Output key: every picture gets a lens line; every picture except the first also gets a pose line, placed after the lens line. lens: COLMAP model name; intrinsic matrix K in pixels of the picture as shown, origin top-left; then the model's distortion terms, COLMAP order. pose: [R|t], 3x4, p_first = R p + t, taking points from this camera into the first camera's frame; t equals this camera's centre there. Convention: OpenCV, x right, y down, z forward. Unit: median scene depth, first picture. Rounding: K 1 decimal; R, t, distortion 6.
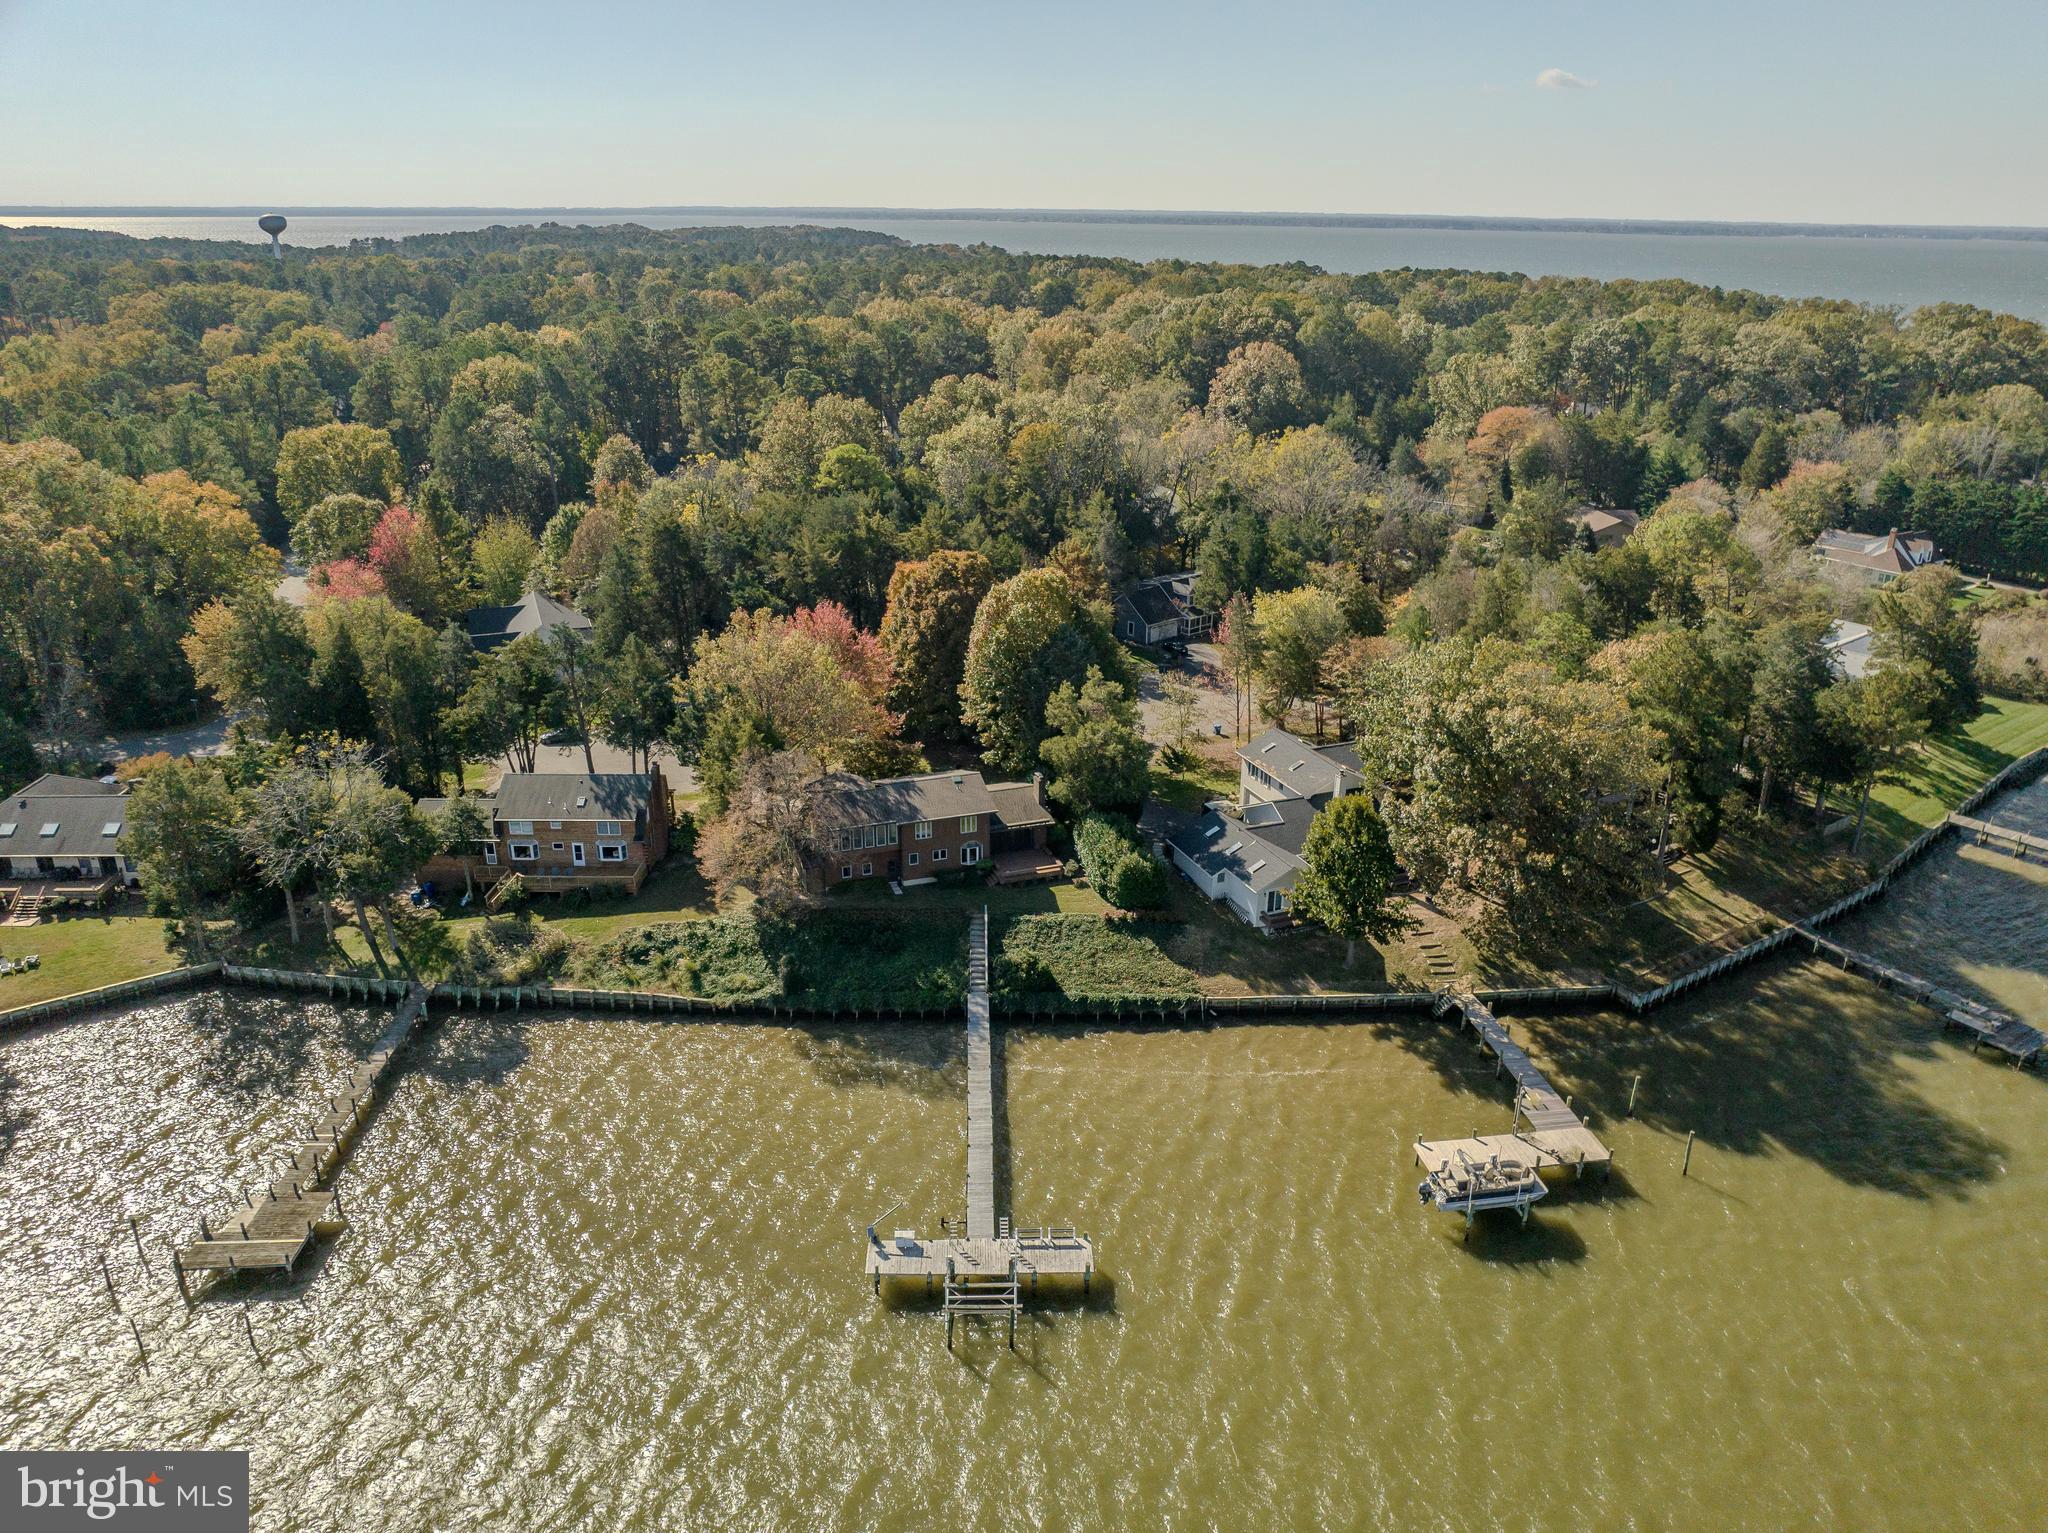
lens RADIAL K [[1427.8, 0, 1024.0], [0, 1427.8, 766.5], [0, 0, 1]] dist [-0.010871, -0.000479]
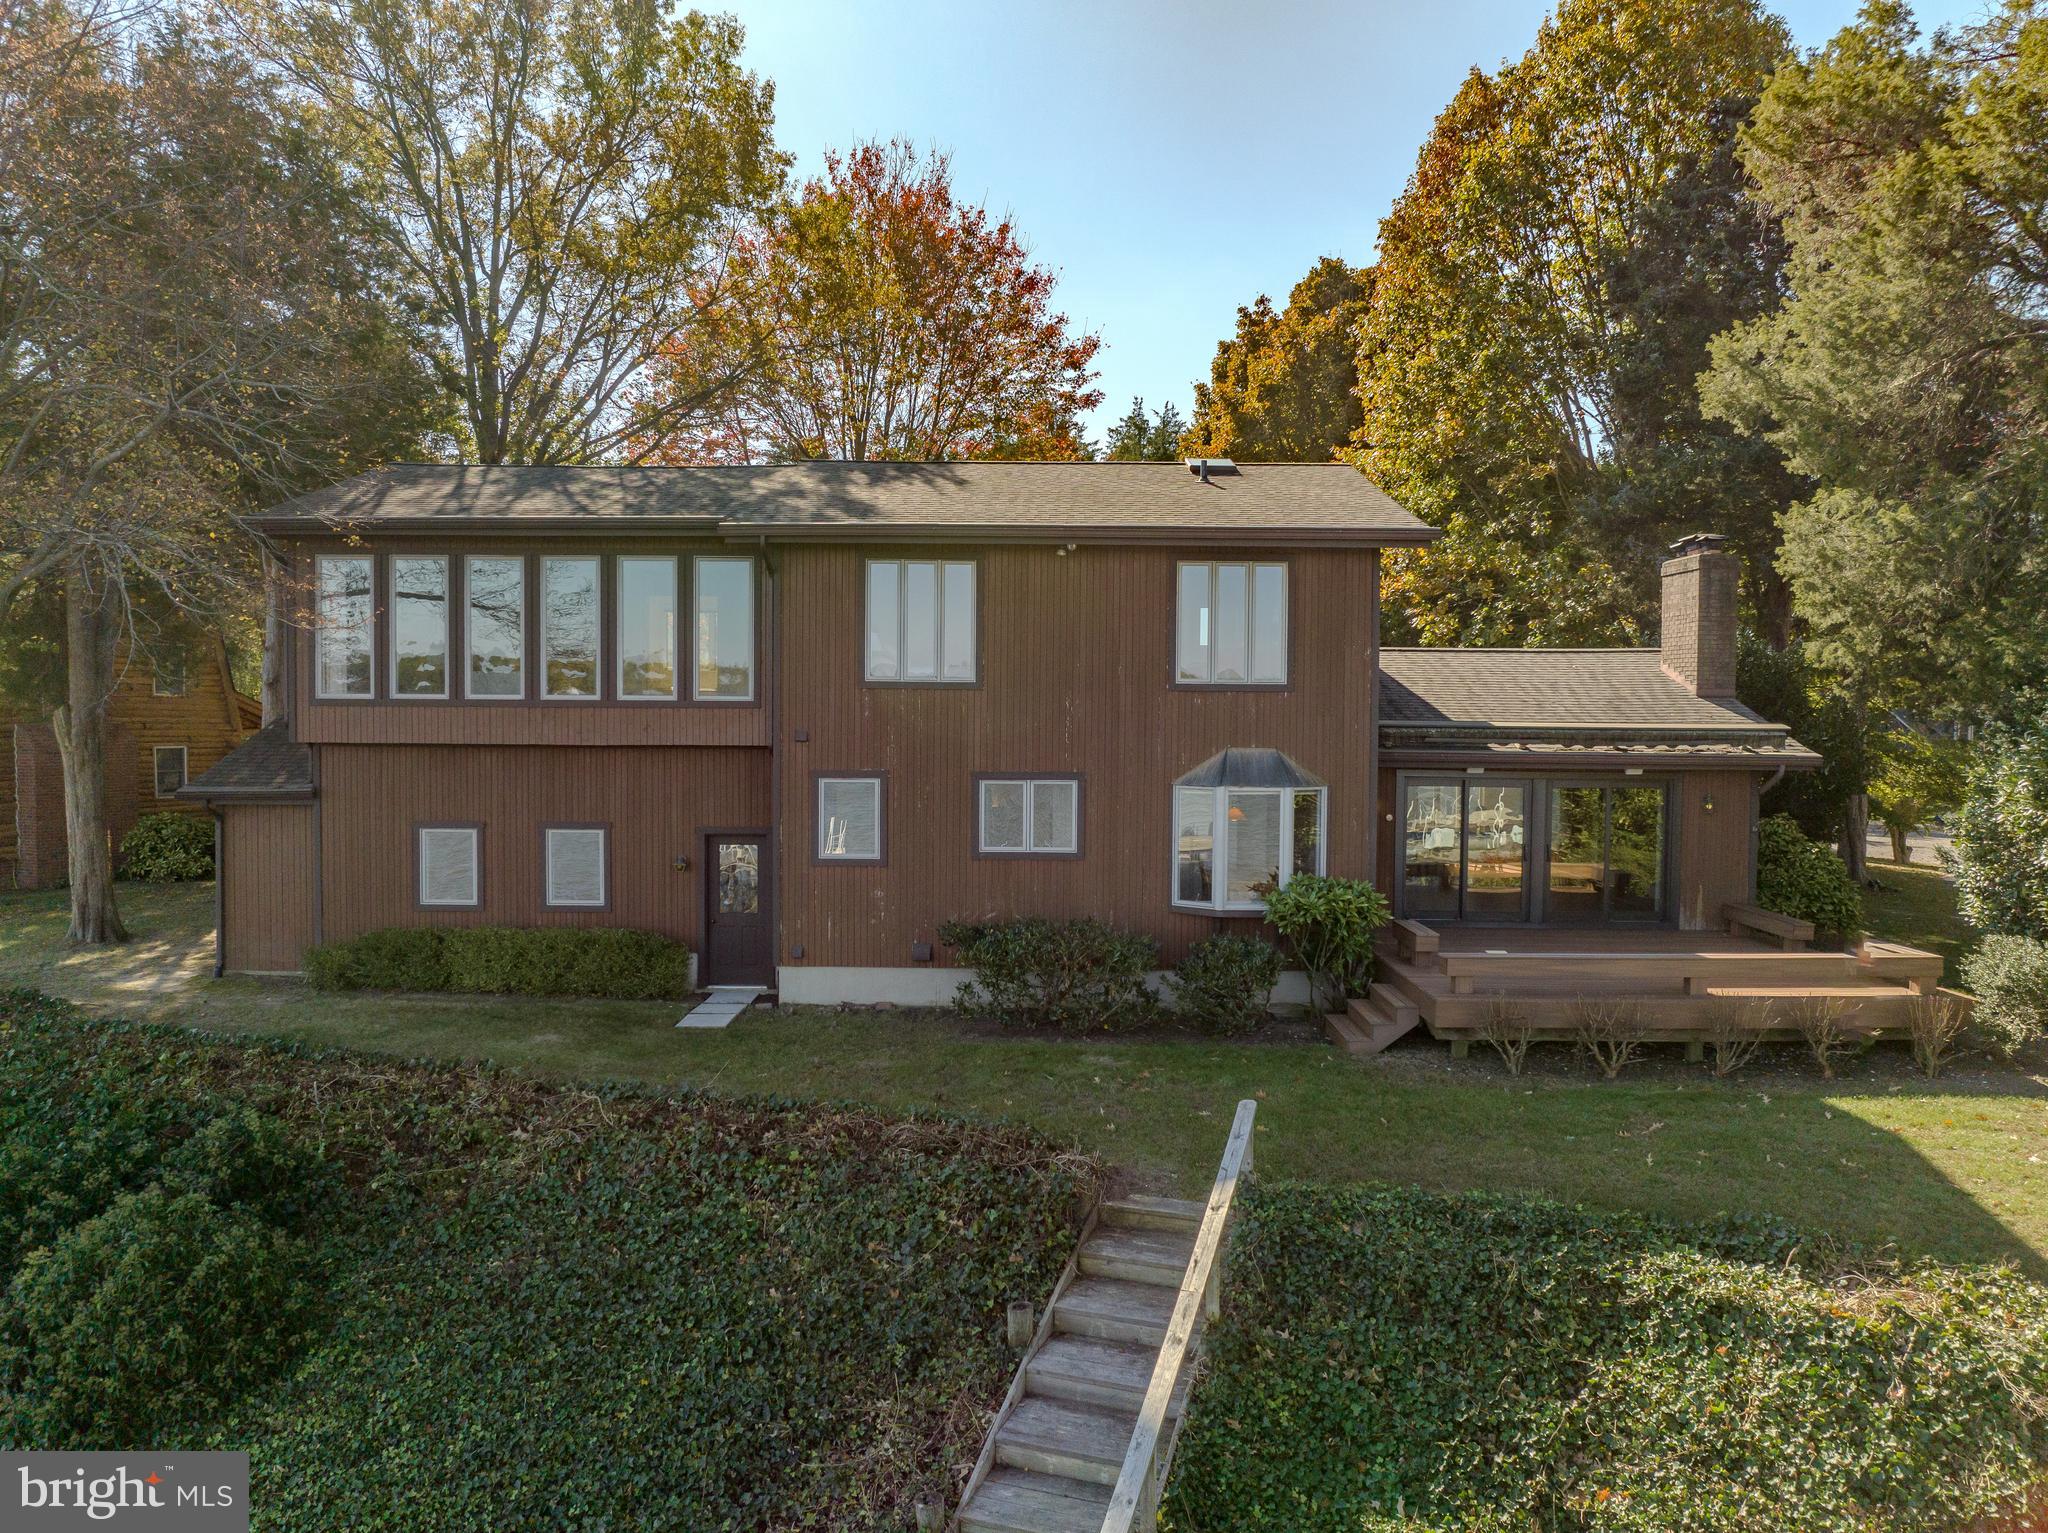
lens RADIAL K [[1435.6, 0, 1024.0], [0, 1435.6, 766.5], [0, 0, 1]] dist [-0.043032, 0.009348]
pose [[0.938888, 0.015998, -0.343852, -0.007823], [-0.125535, 0.946036, -0.298759, 0.111838], [0.320517, 0.323666, 0.890230, 0.942761]]
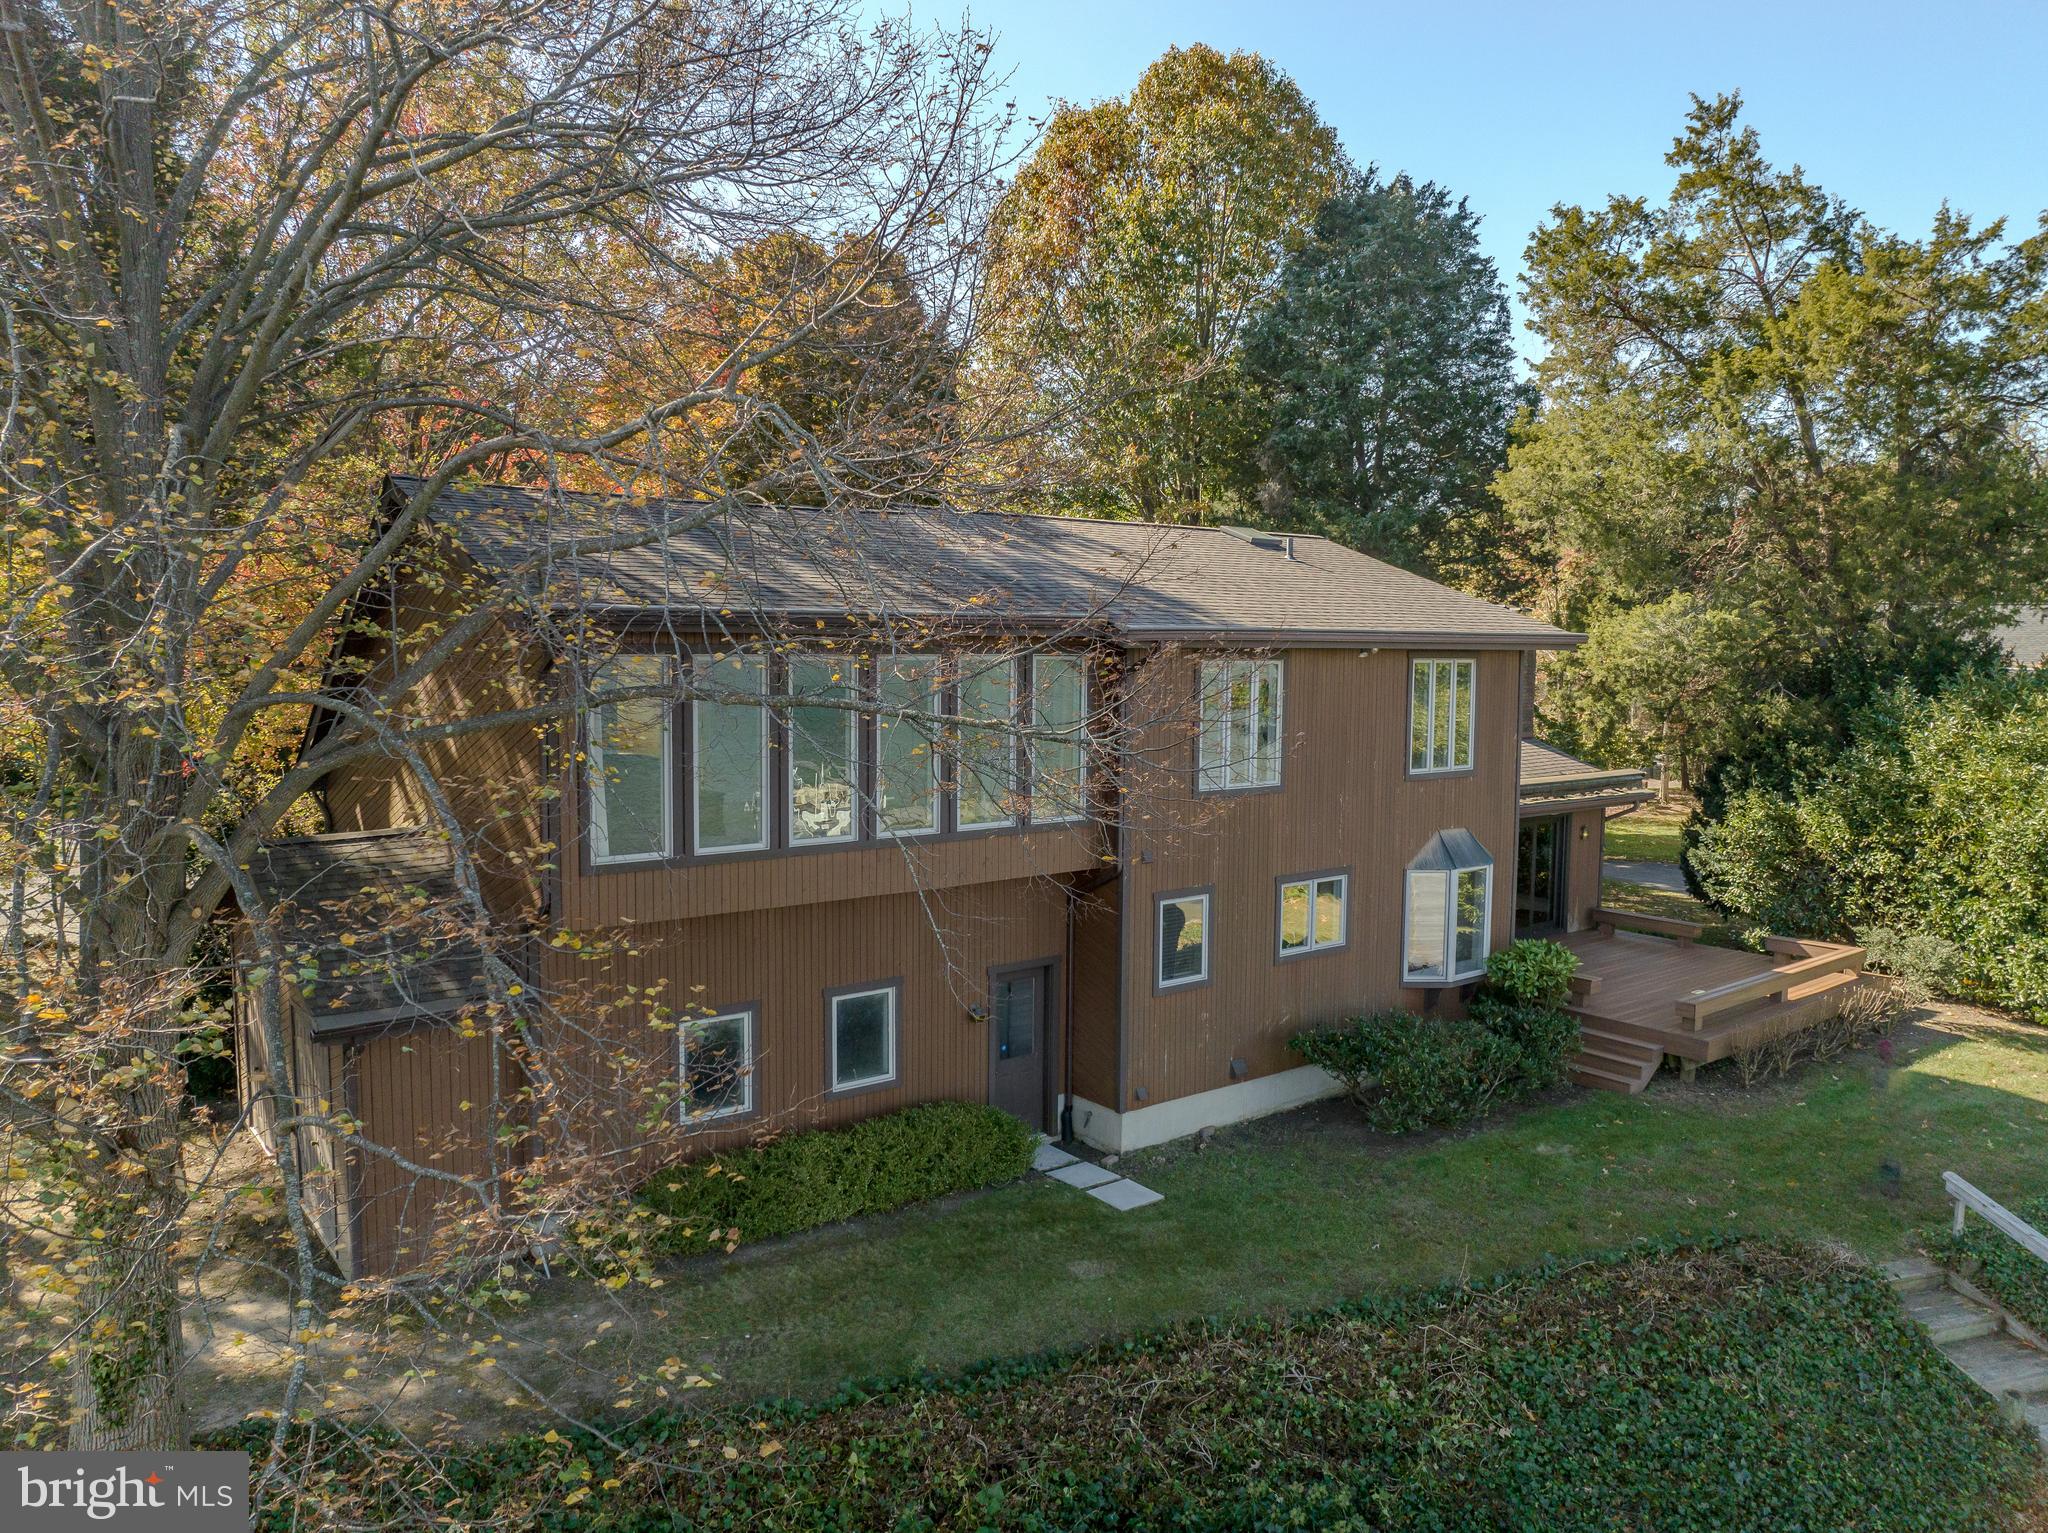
lens RADIAL K [[1438.1, 0, 1024.0], [0, 1438.1, 766.5], [0, 0, 1]] dist [-0.041500, 0.006807]
pose [[0.951757, -0.023417, 0.305957, -0.146662], [0.106932, 0.959893, -0.259172, 0.090513], [-0.287617, 0.279386, 0.916090, 0.945090]]
